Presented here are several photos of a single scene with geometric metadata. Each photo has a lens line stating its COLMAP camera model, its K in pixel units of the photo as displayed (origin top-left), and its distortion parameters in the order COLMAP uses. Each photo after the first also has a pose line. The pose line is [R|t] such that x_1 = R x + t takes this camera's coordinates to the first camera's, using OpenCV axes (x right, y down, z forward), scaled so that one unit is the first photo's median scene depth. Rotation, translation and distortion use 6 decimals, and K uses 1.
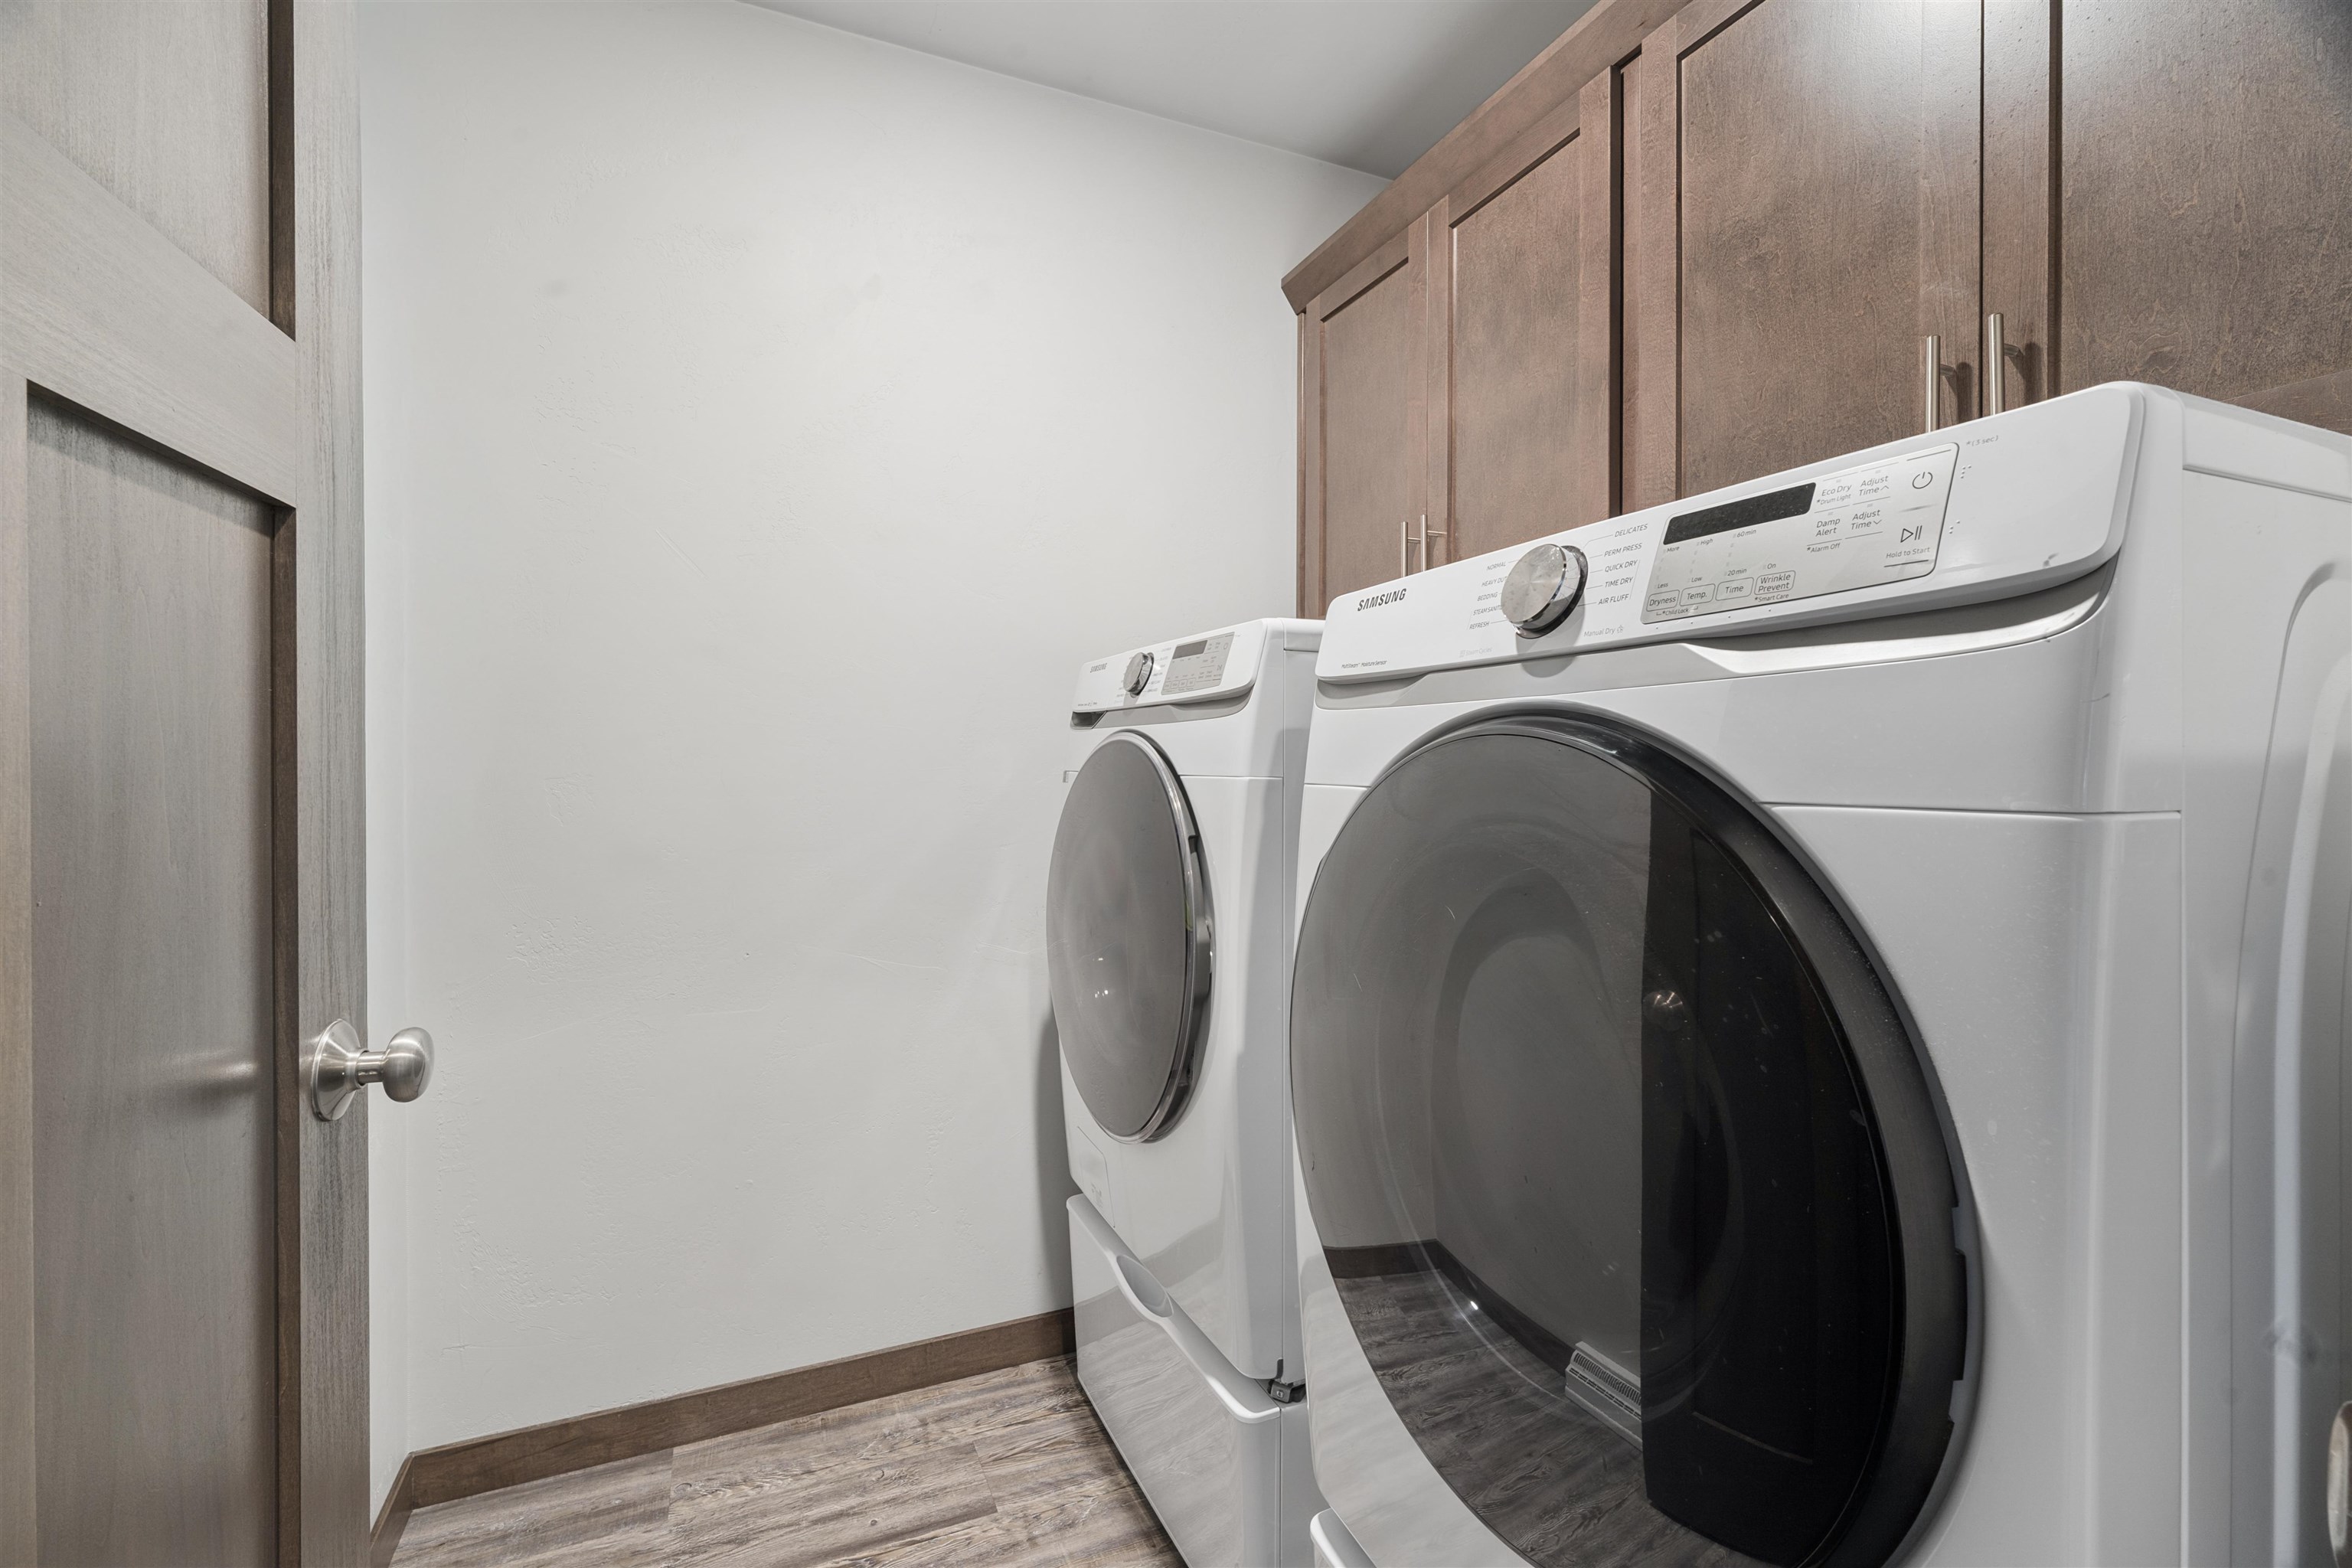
lens RADIAL K [[1018.3, 0, 1163.9], [0, 1018.3, 773.6], [0, 0, 1]] dist [0.003433, 0.000037]
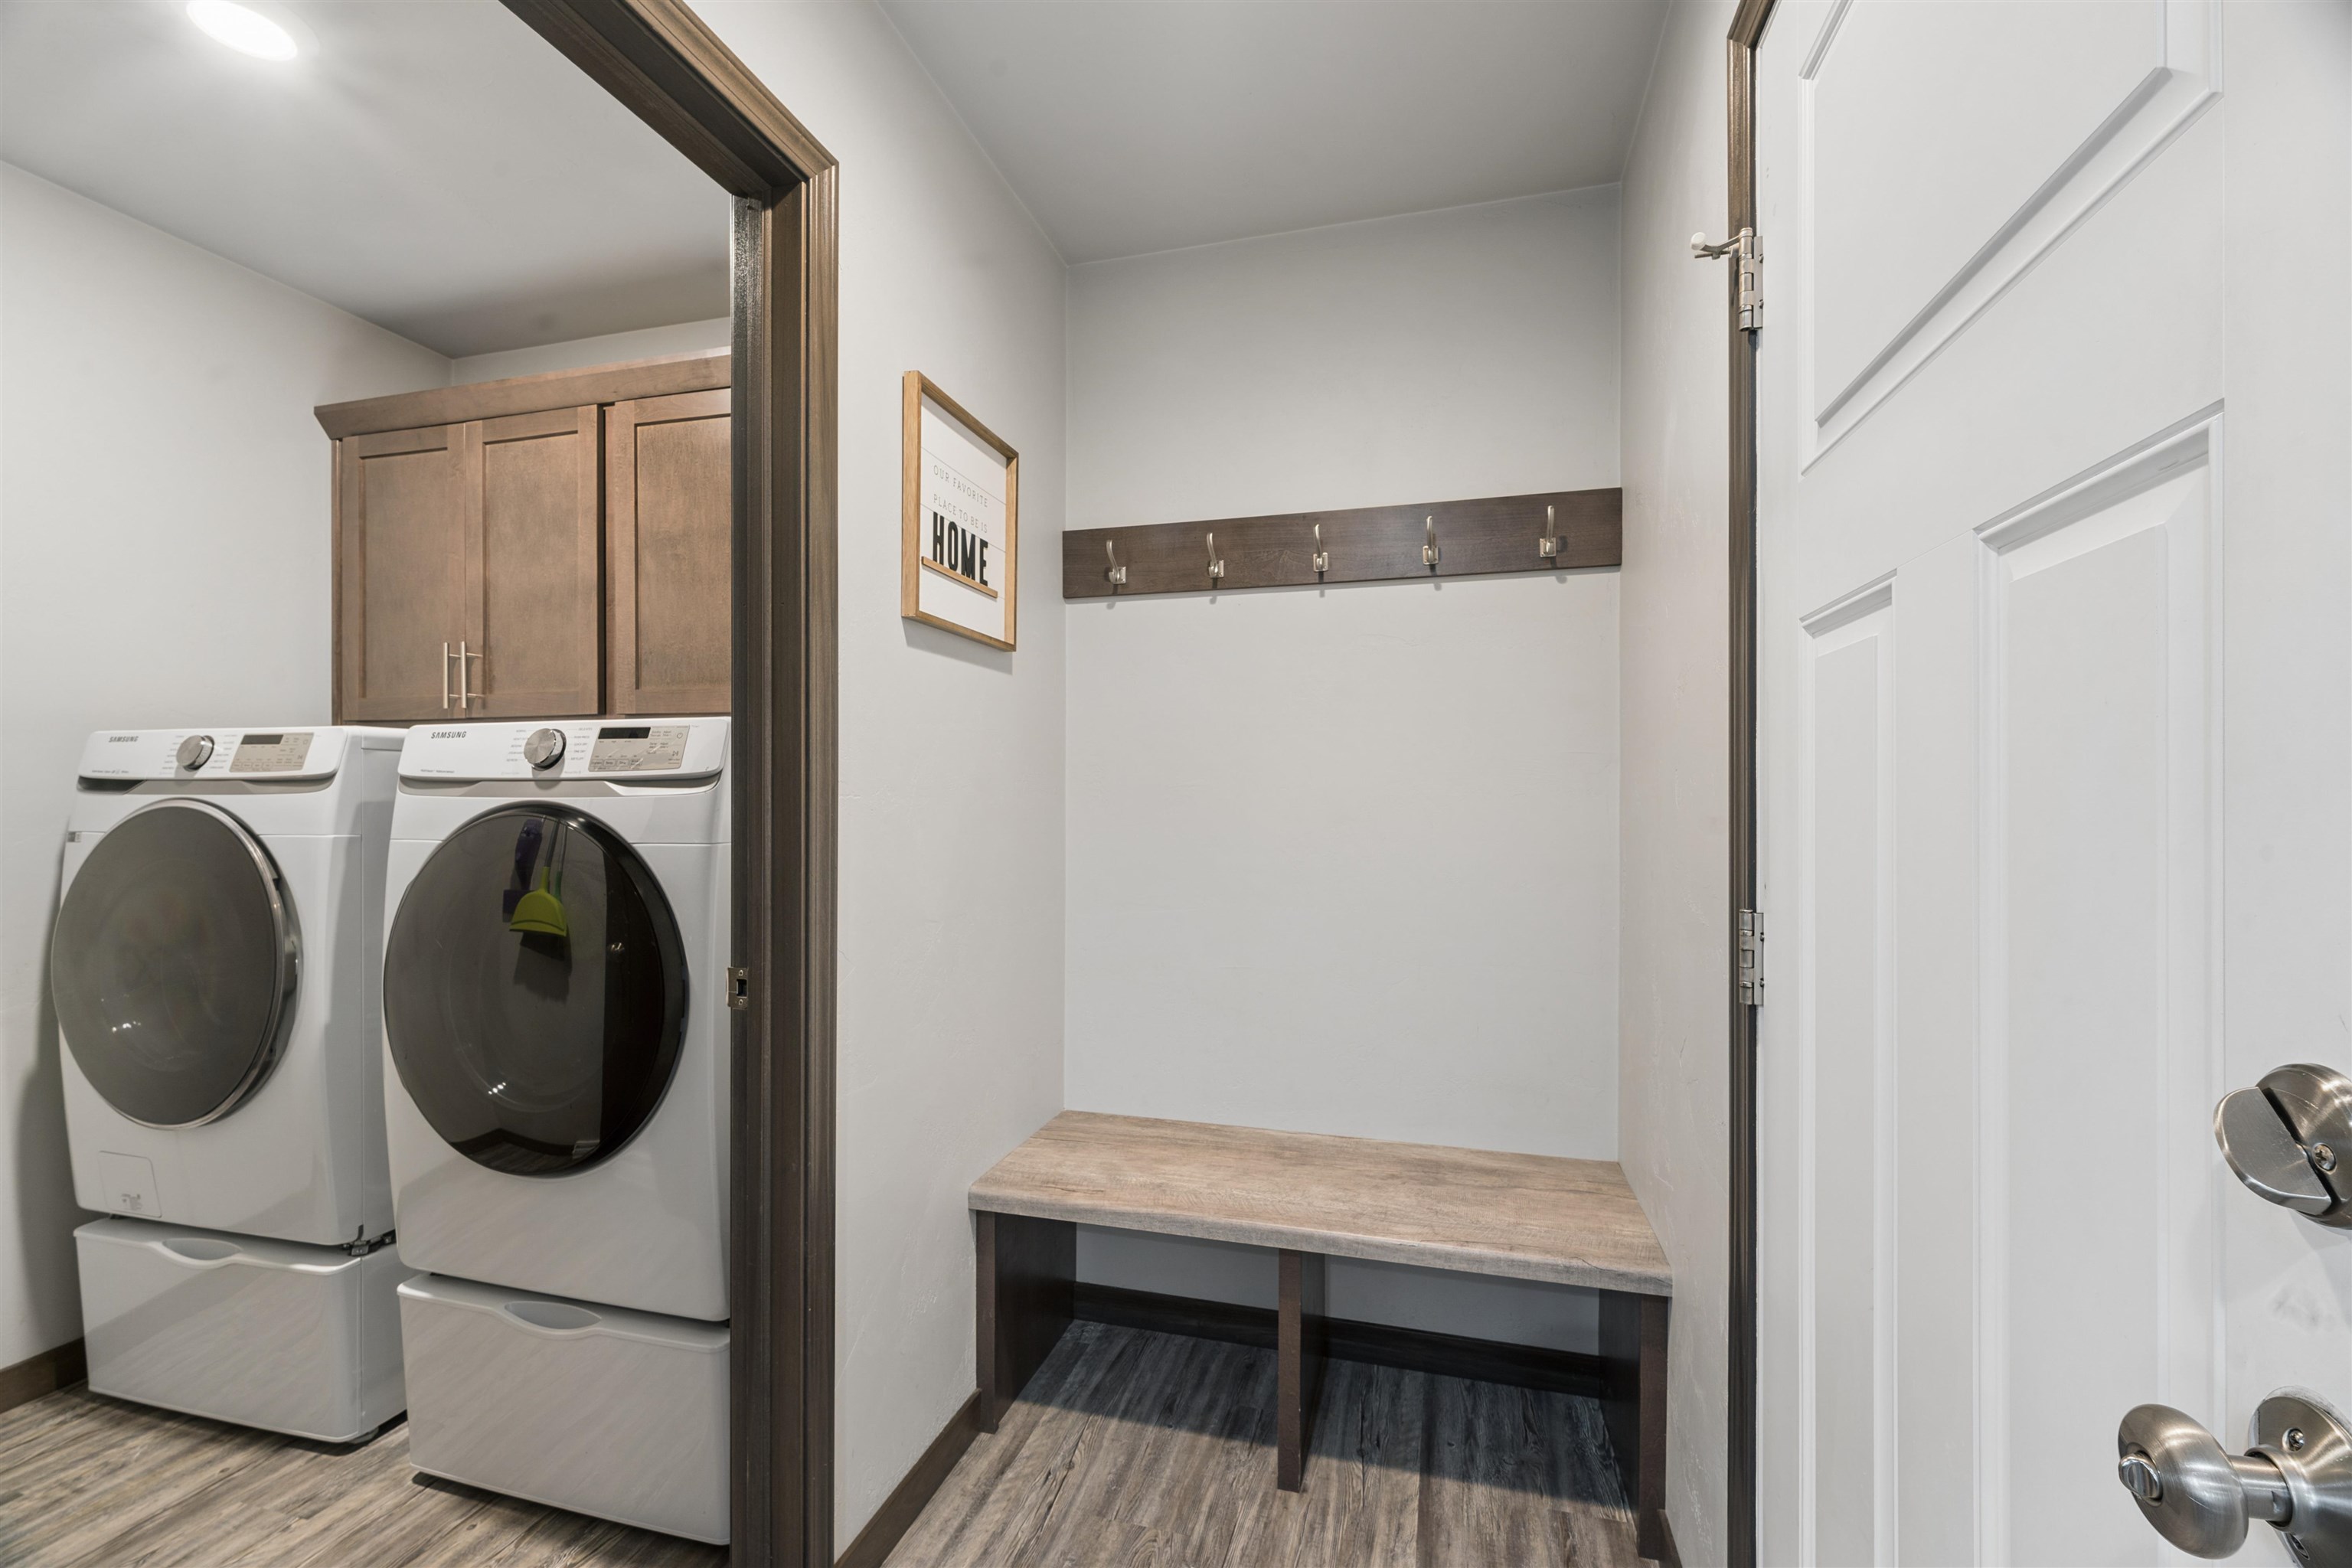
lens RADIAL K [[1006.0, 0, 1166.9], [0, 1006.0, 798.1], [0, 0, 1]] dist [0.002471, -0.000172]
pose [[0.635899, -0.001945, 0.771770, -0.246304], [0.010118, 0.999932, -0.005816, -0.026272], [-0.771706, 0.011507, 0.635876, -0.771430]]
